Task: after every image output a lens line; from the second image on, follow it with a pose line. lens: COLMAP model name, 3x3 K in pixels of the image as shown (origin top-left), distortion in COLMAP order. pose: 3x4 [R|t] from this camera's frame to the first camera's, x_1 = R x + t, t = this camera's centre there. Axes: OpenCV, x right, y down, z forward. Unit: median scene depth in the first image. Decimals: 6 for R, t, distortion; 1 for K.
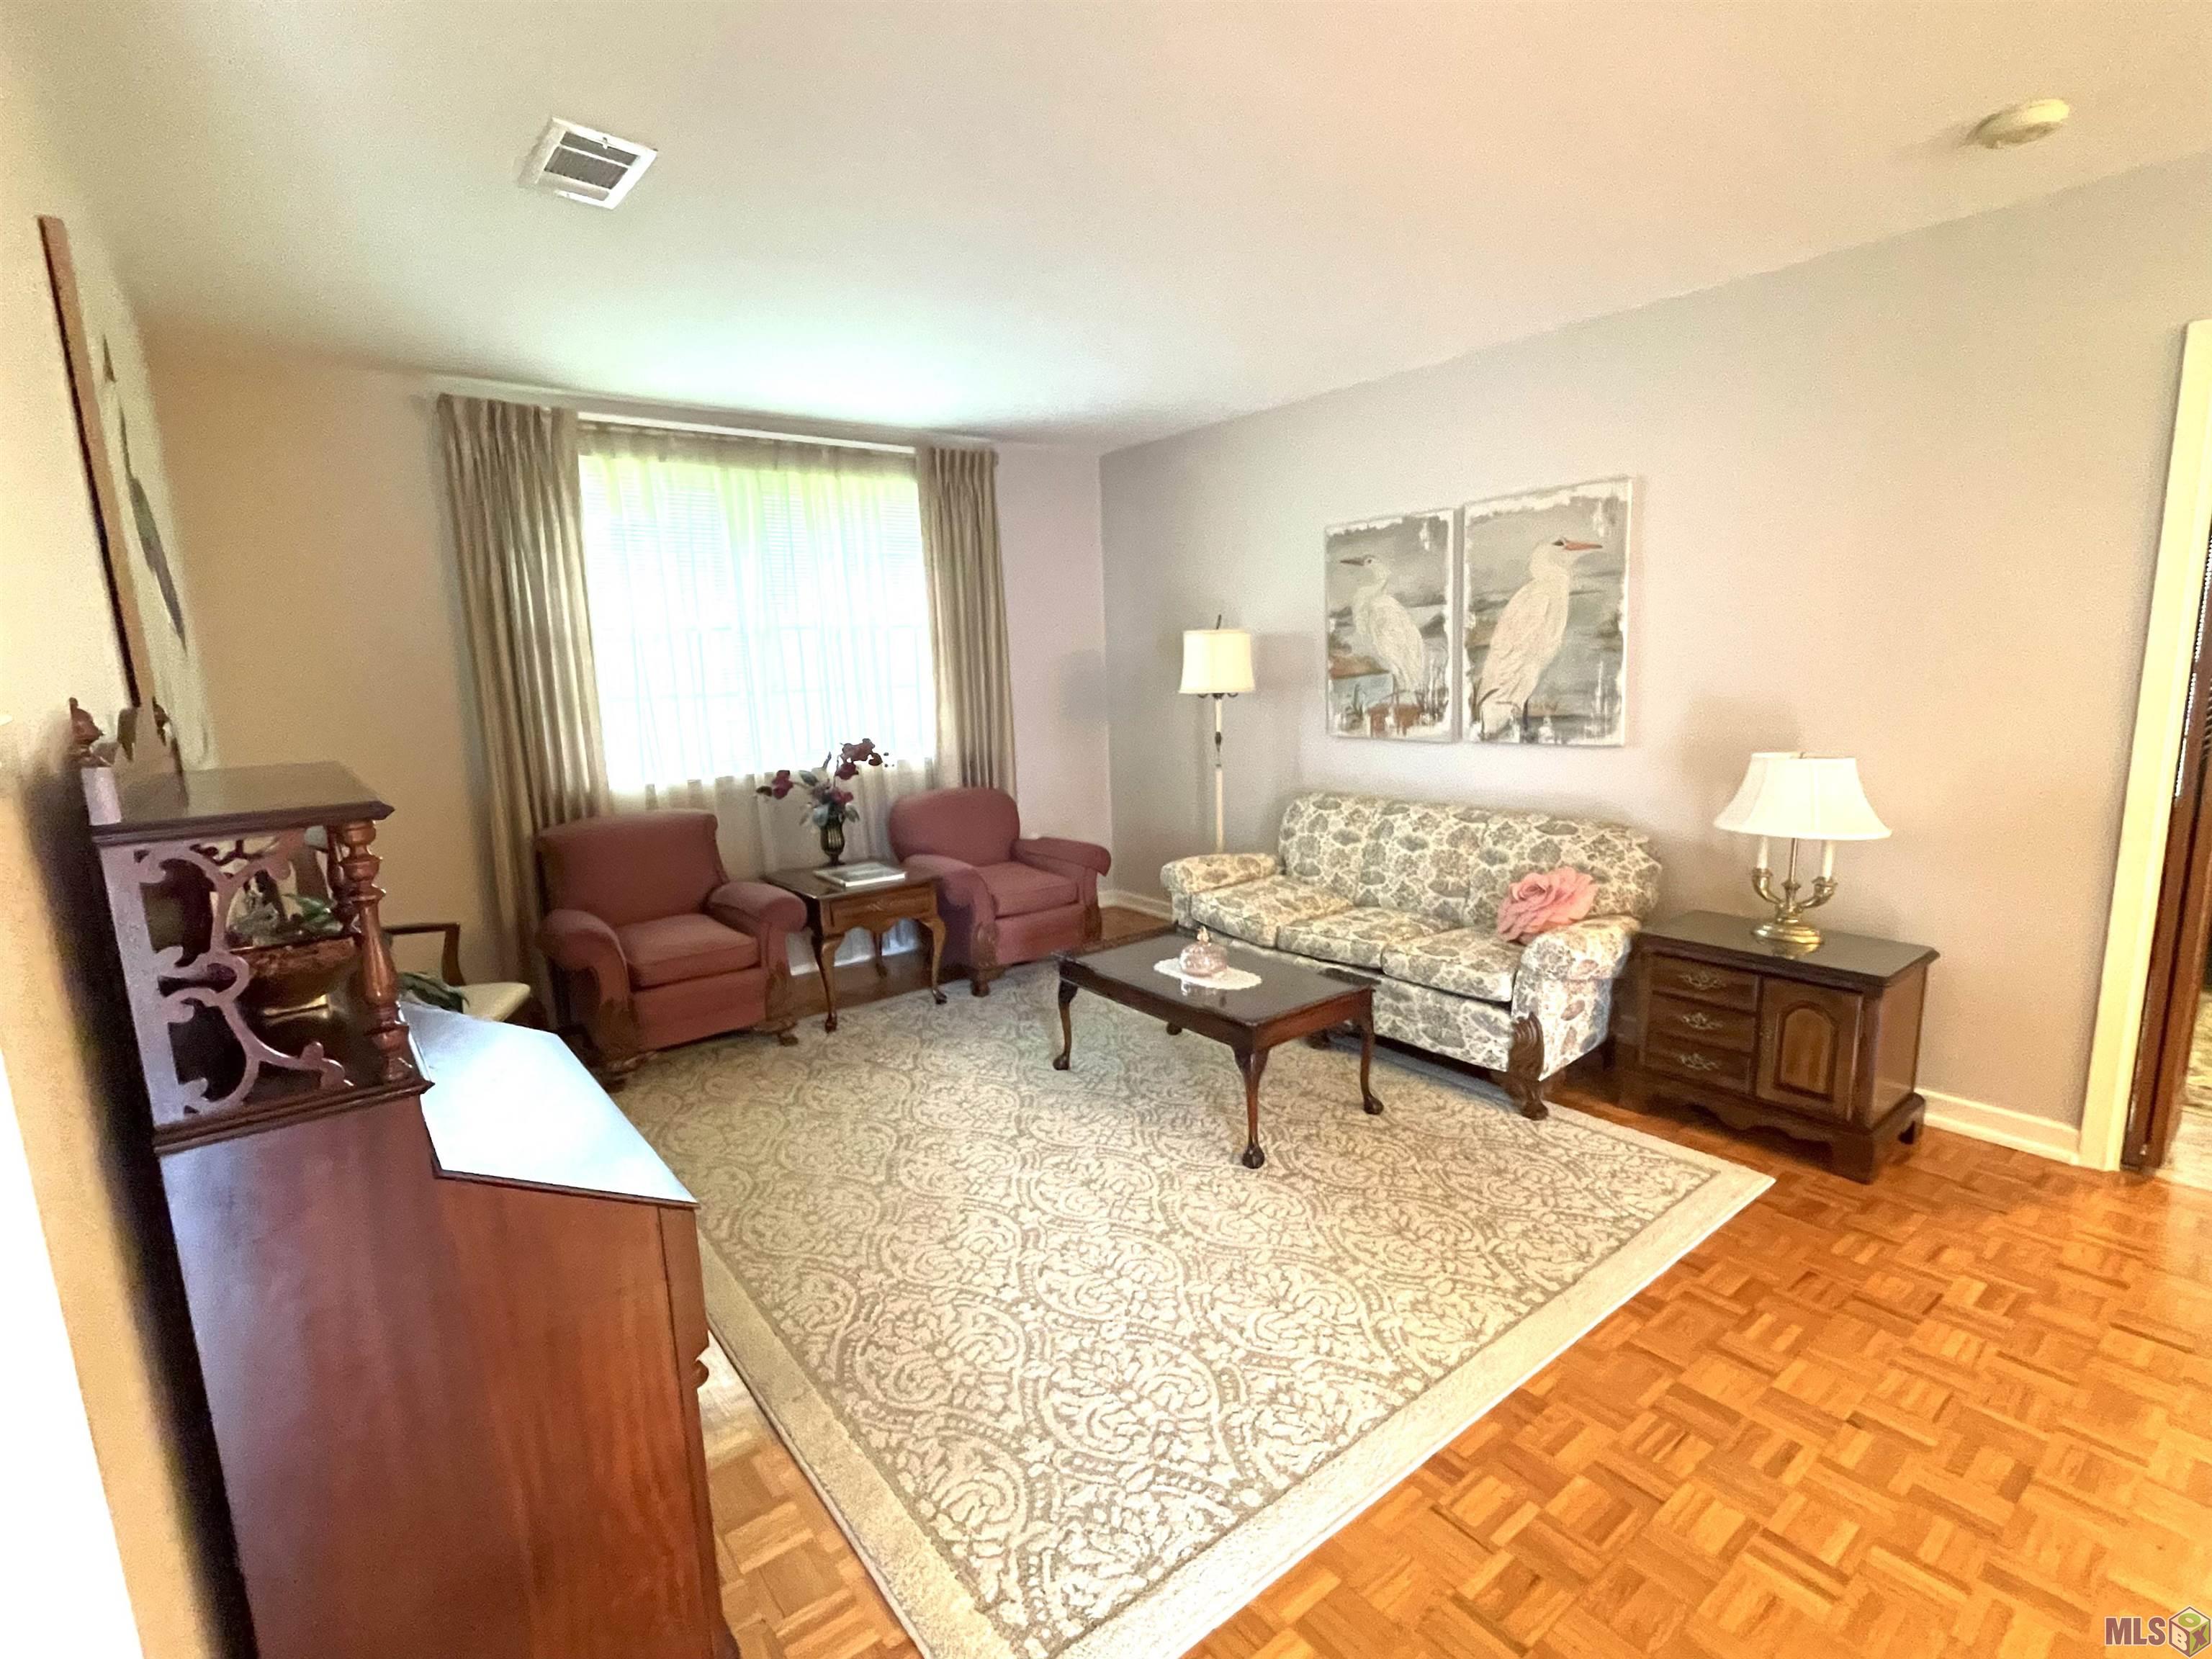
lens RADIAL K [[1043.4, 0, 1098.5], [0, 1043.4, 835.5], [0, 0, 1]] dist [-0.004511, 0.007373]
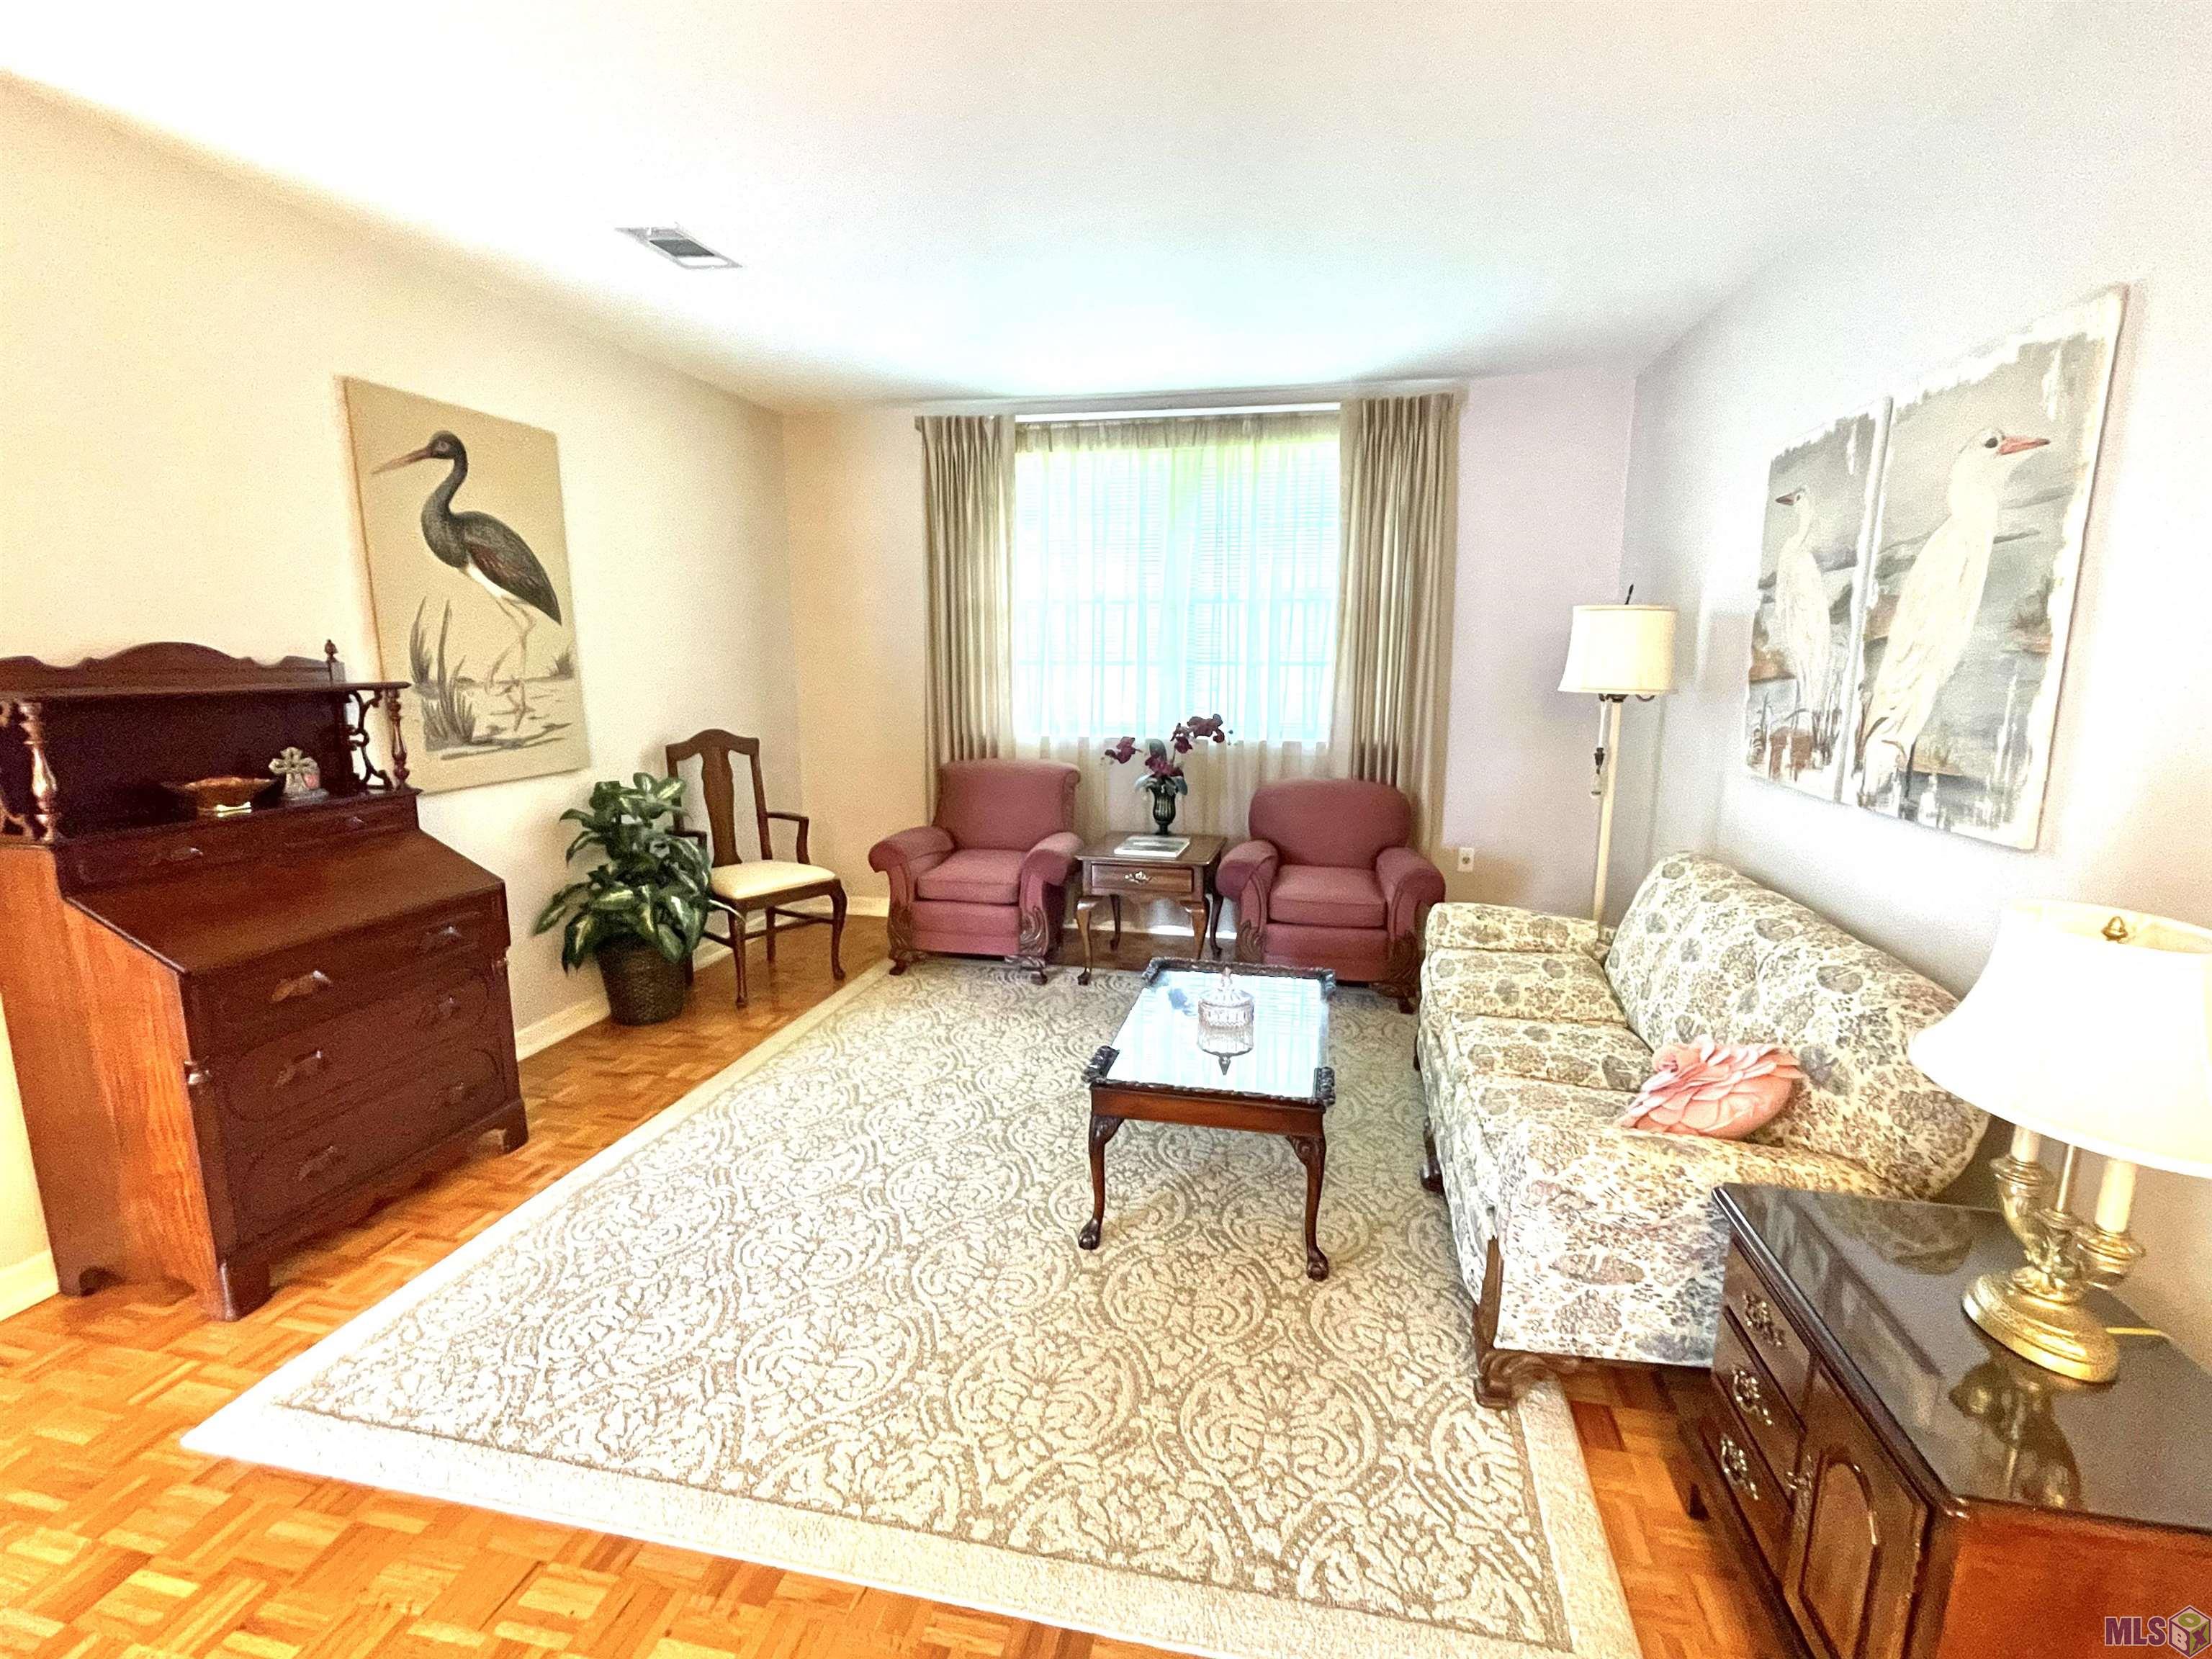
lens RADIAL K [[1043.4, 0, 1098.5], [0, 1043.4, 835.5], [0, 0, 1]] dist [-0.004511, 0.007373]
pose [[0.647551, 0.171992, -0.742359, 0.524414], [-0.152579, 0.983732, 0.094821, -0.065438], [0.746590, 0.051867, 0.663259, 0.311864]]
